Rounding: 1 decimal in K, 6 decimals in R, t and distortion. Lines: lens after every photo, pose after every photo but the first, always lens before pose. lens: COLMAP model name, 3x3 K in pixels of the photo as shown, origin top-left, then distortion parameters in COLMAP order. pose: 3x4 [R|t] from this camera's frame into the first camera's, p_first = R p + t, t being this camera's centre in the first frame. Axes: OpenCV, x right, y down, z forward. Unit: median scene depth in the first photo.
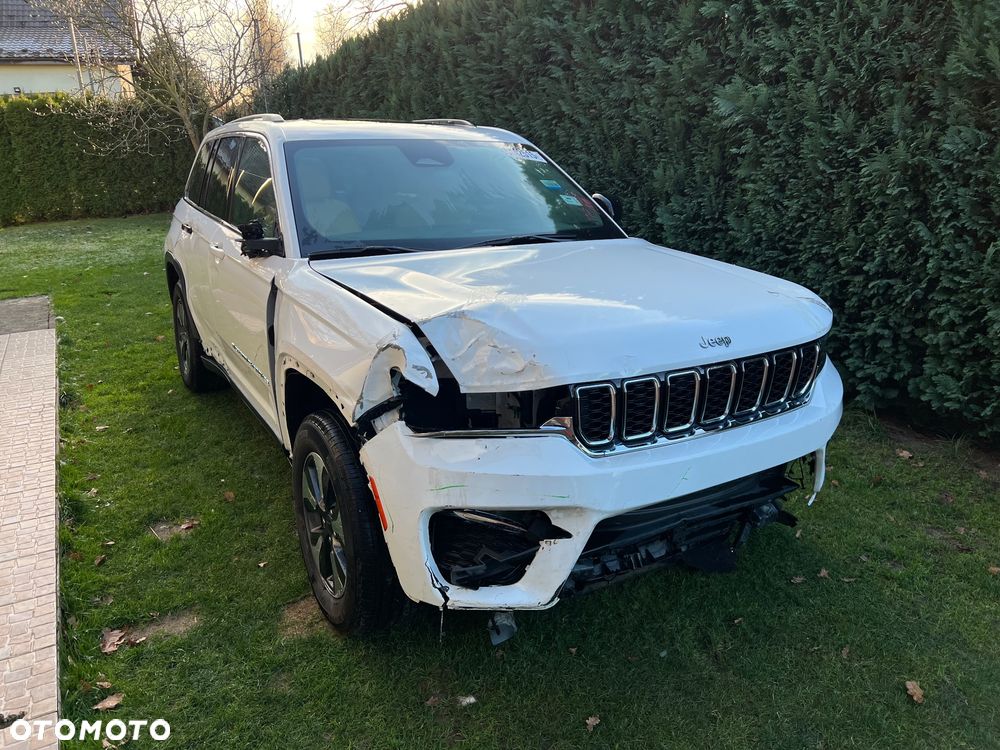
lens RADIAL K [[739.0, 0, 497.9], [0, 739.0, 372.0], [0, 0, 1]] dist [0.063010, -0.064711]
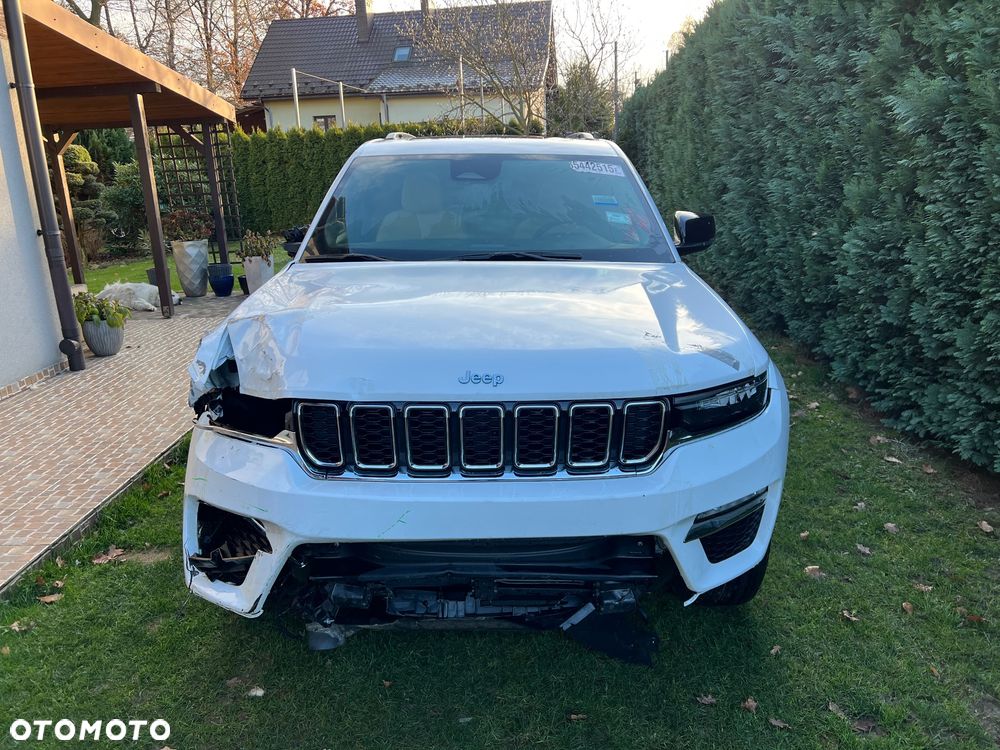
lens RADIAL K [[739.0, 0, 497.9], [0, 739.0, 372.0], [0, 0, 1]] dist [0.063010, -0.064711]
pose [[0.868498, 0.129337, -0.478522, 0.369606], [-0.138647, 0.990213, 0.016000, -0.033211], [0.475908, 0.052449, 0.877930, 0.121183]]
